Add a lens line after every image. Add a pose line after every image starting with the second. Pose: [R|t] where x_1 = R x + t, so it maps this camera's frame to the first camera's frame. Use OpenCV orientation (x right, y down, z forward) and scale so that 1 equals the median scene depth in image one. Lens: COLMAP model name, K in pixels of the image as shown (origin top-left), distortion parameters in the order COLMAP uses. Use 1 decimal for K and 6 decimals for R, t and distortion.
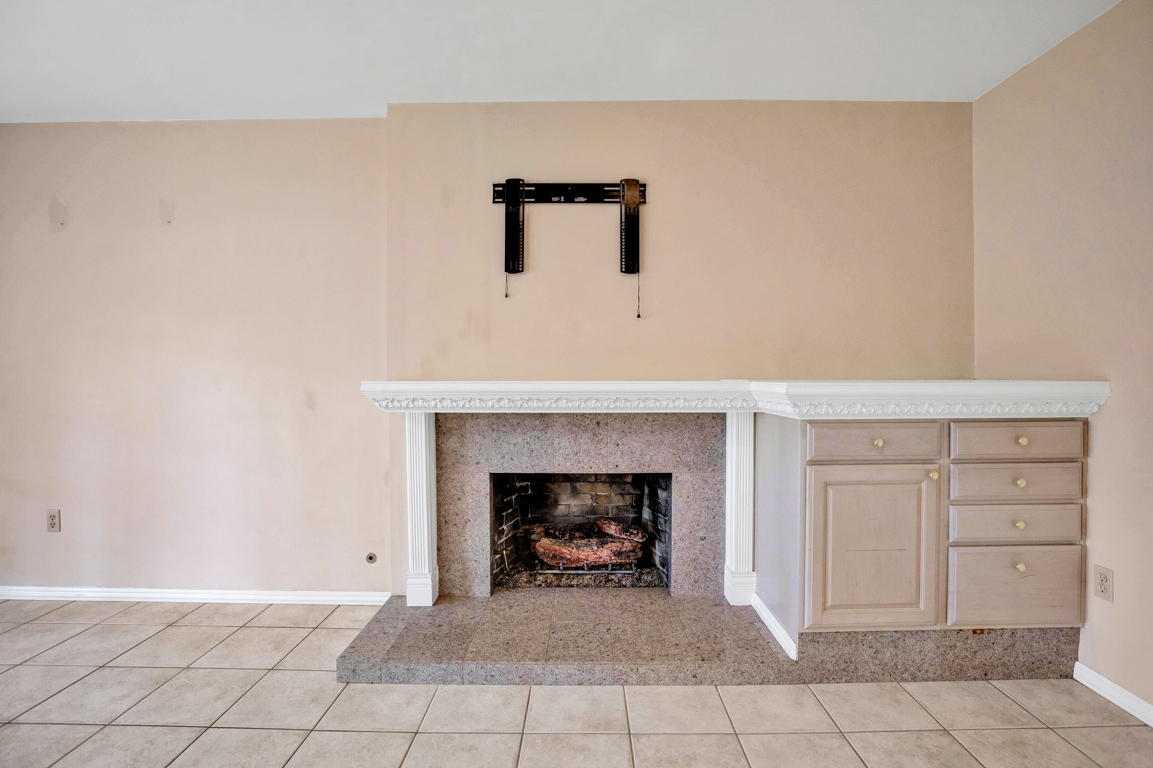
lens RADIAL K [[529.4, 0, 579.6], [0, 529.4, 386.2], [0, 0, 1]] dist [-0.051313, 0.015138]
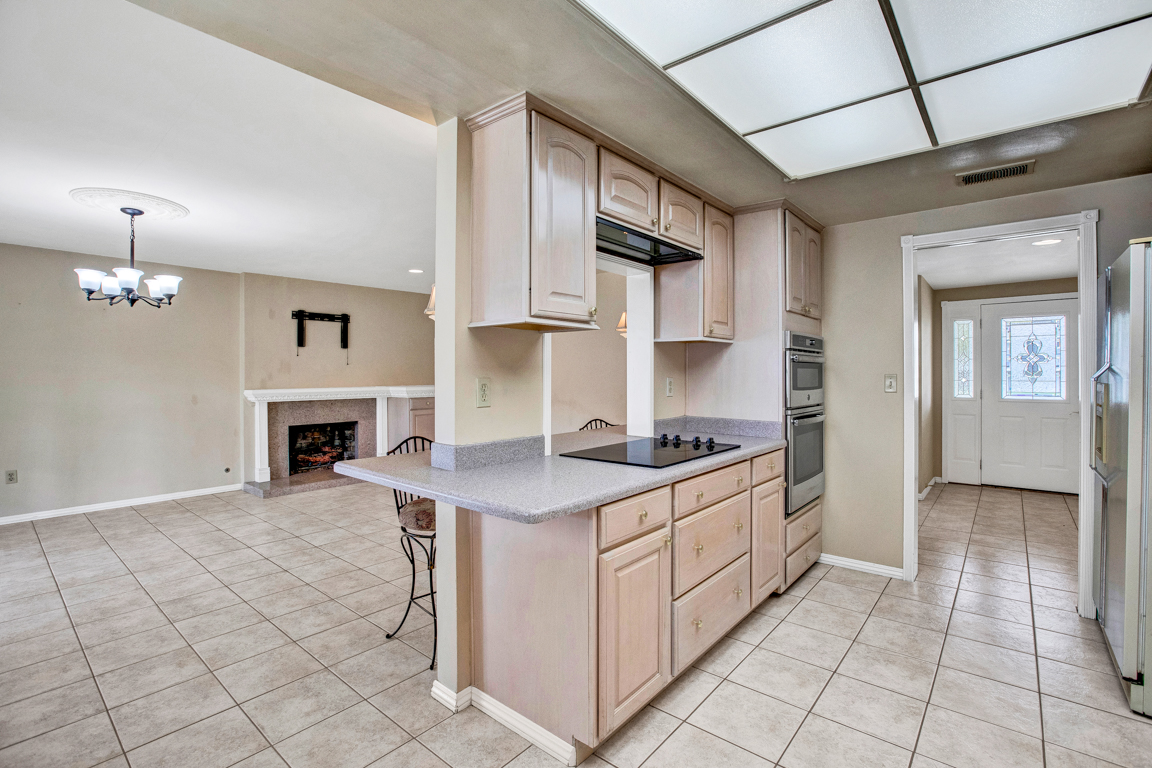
lens RADIAL K [[527.5, 0, 580.0], [0, 527.5, 373.7], [0, 0, 1]] dist [-0.020289, 0.001139]
pose [[0.639807, -0.002277, 0.768532, -1.190634], [0.020100, 0.999703, -0.013772, -0.019146], [-0.768273, 0.024259, 0.639663, -1.642014]]
